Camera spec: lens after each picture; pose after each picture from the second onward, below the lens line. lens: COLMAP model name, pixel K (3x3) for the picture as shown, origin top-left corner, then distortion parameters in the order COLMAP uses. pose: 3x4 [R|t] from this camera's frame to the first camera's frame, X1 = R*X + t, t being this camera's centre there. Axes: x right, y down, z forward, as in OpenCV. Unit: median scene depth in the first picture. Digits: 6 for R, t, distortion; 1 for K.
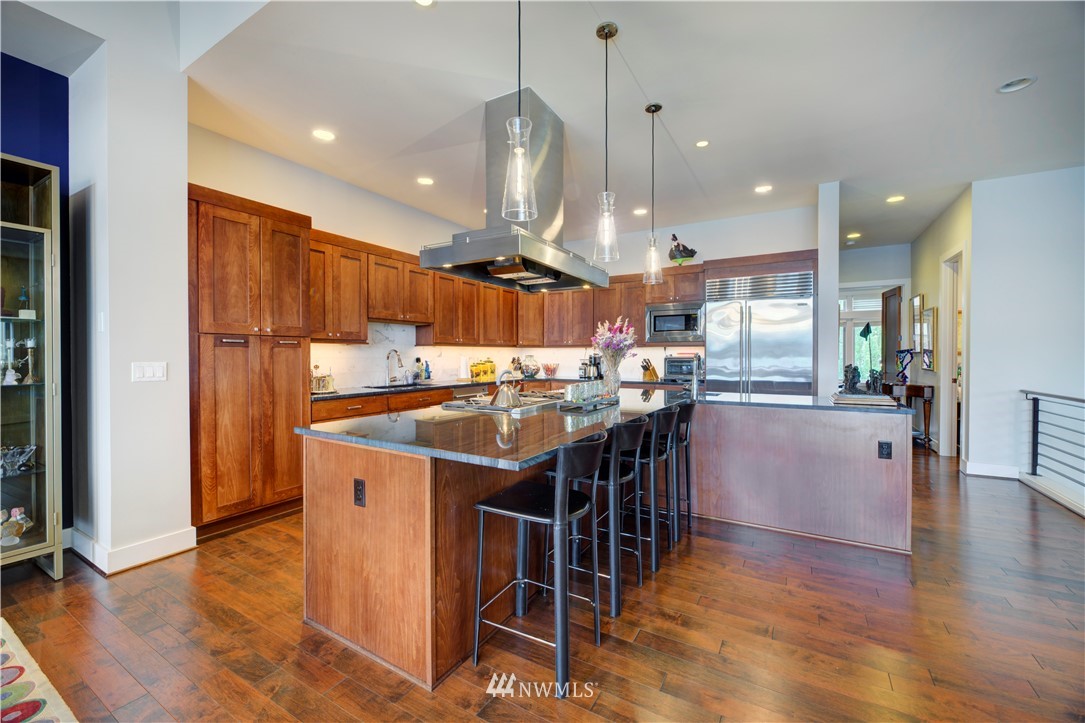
lens RADIAL K [[440.1, 0, 532.9], [0, 440.1, 376.1], [0, 0, 1]] dist [-0.000722, -0.003142]
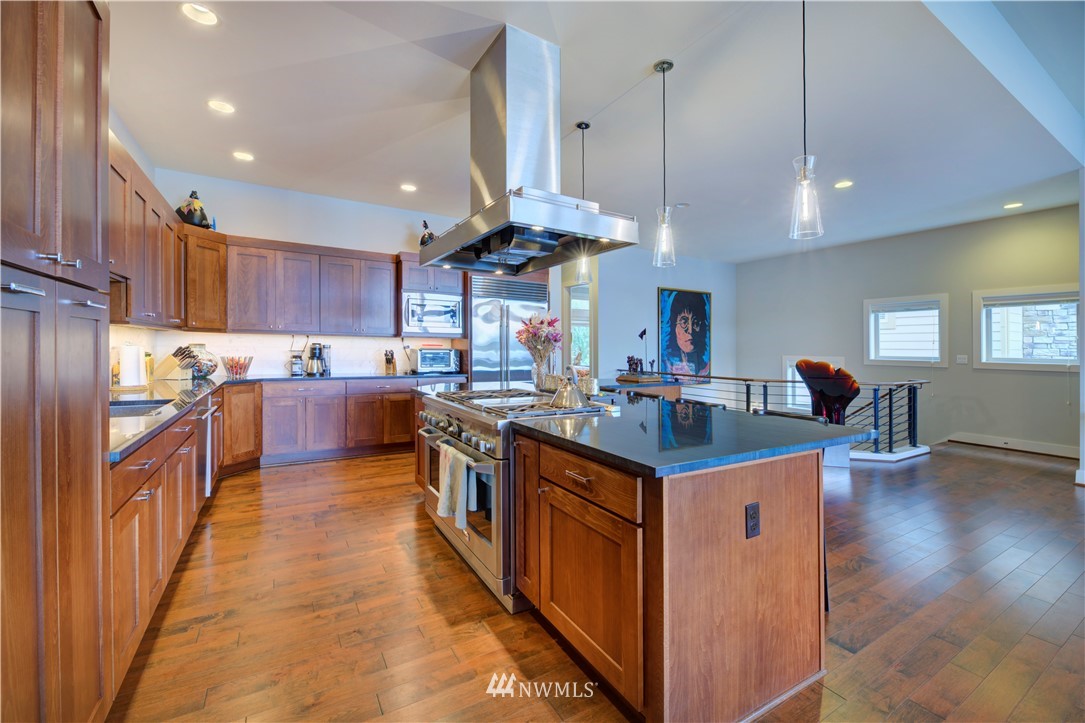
lens RADIAL K [[453.1, 0, 542.5], [0, 453.1, 361.5], [0, 0, 1]] dist [-0.002132, -0.000233]
pose [[0.458367, -0.019141, 0.888557, -0.387453], [0.028842, 0.999562, 0.006654, -0.013009], [-0.888295, 0.022578, 0.458718, 0.283747]]
